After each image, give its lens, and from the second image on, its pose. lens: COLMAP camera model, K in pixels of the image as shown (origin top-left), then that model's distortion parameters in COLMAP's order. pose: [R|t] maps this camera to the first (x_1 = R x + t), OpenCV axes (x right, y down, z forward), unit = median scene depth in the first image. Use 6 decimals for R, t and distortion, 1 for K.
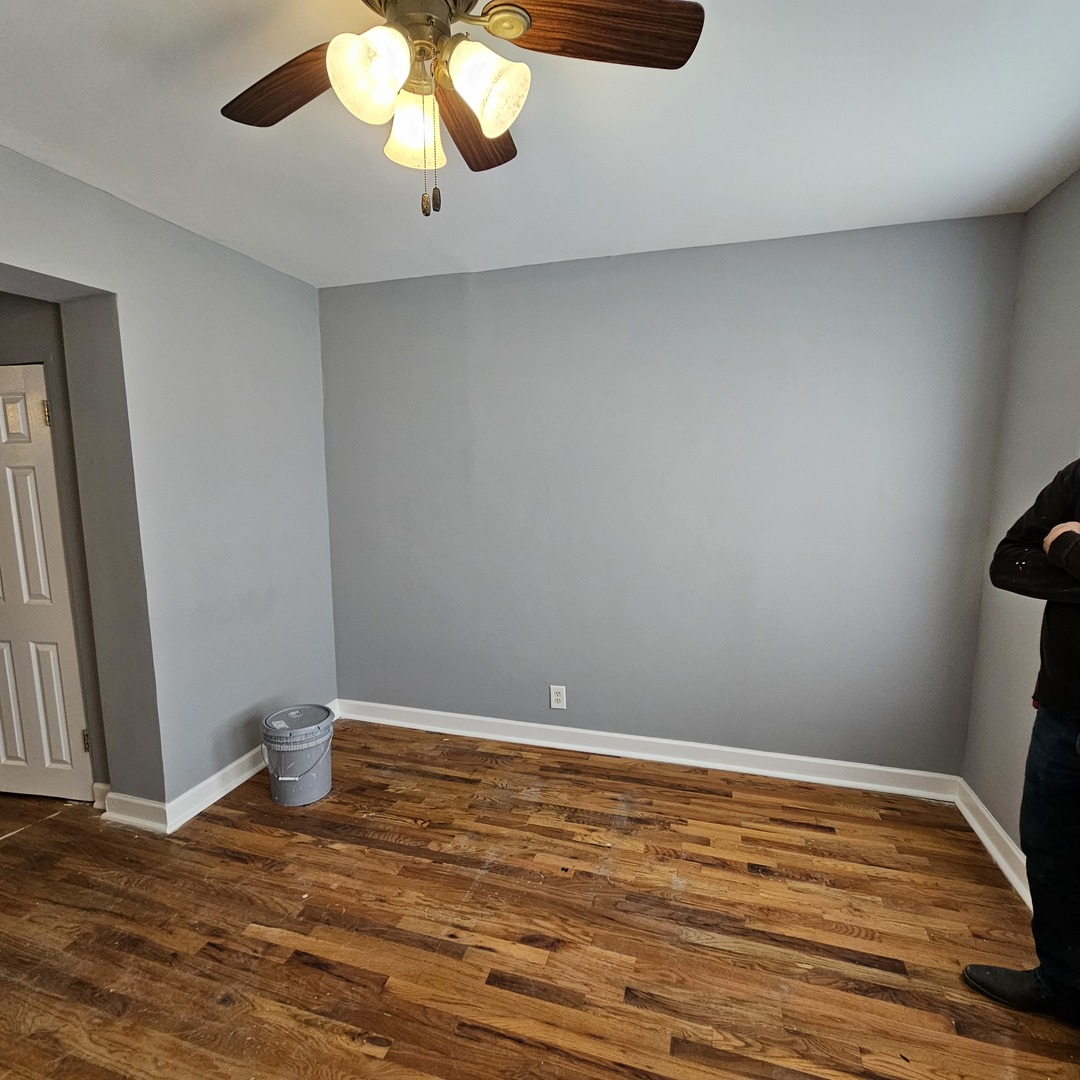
lens RADIAL K [[586.7, 0, 536.9], [0, 586.7, 550.5], [0, 0, 1]] dist [-0.011946, 0.007067]
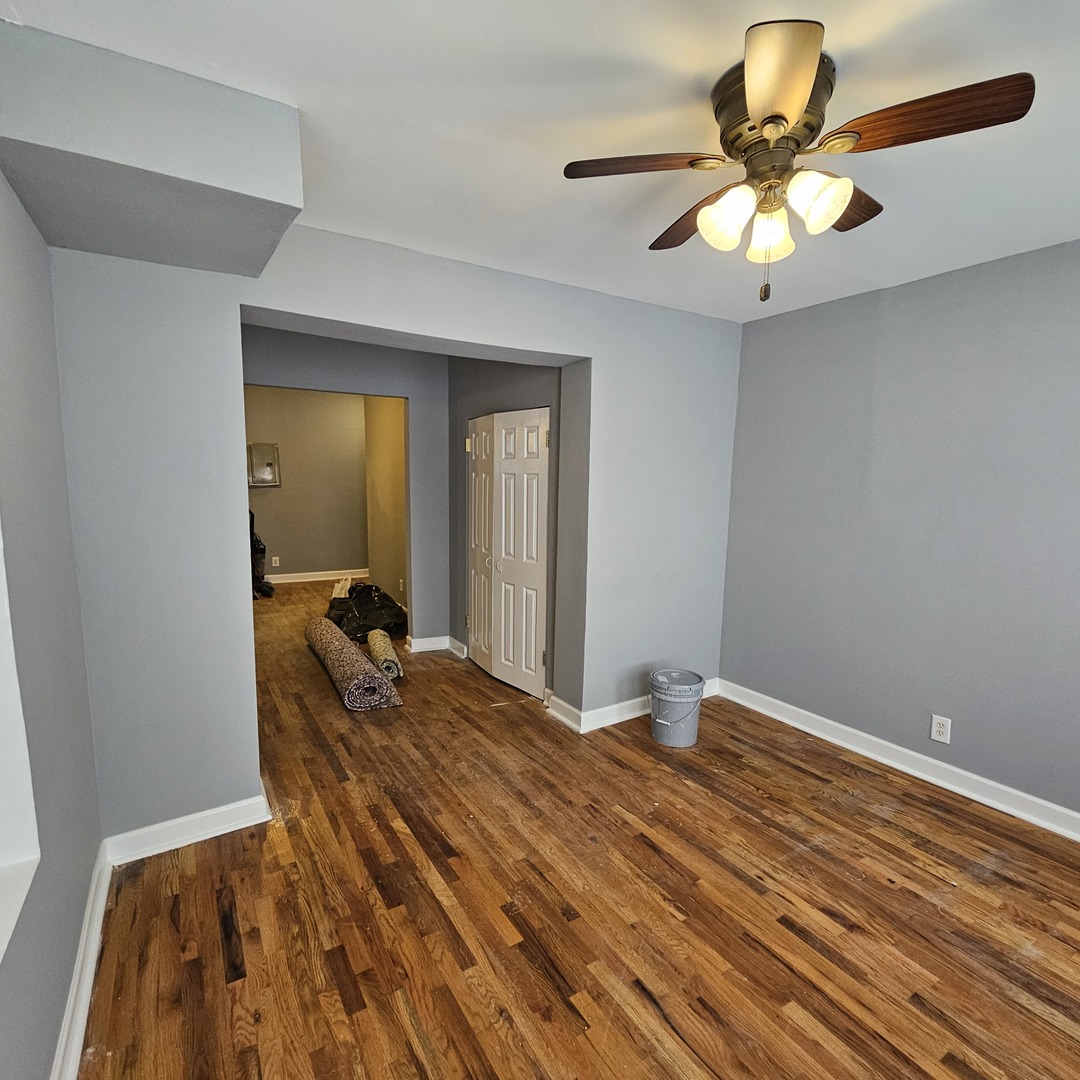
lens RADIAL K [[586.7, 0, 539.9], [0, 586.7, 539.7], [0, 0, 1]] dist [-0.011946, 0.007067]
pose [[0.754586, 0.086465, -0.650479, 0.186298], [-0.108125, 0.994115, 0.006712, 0.021213], [0.647231, 0.065268, 0.759494, -0.181268]]
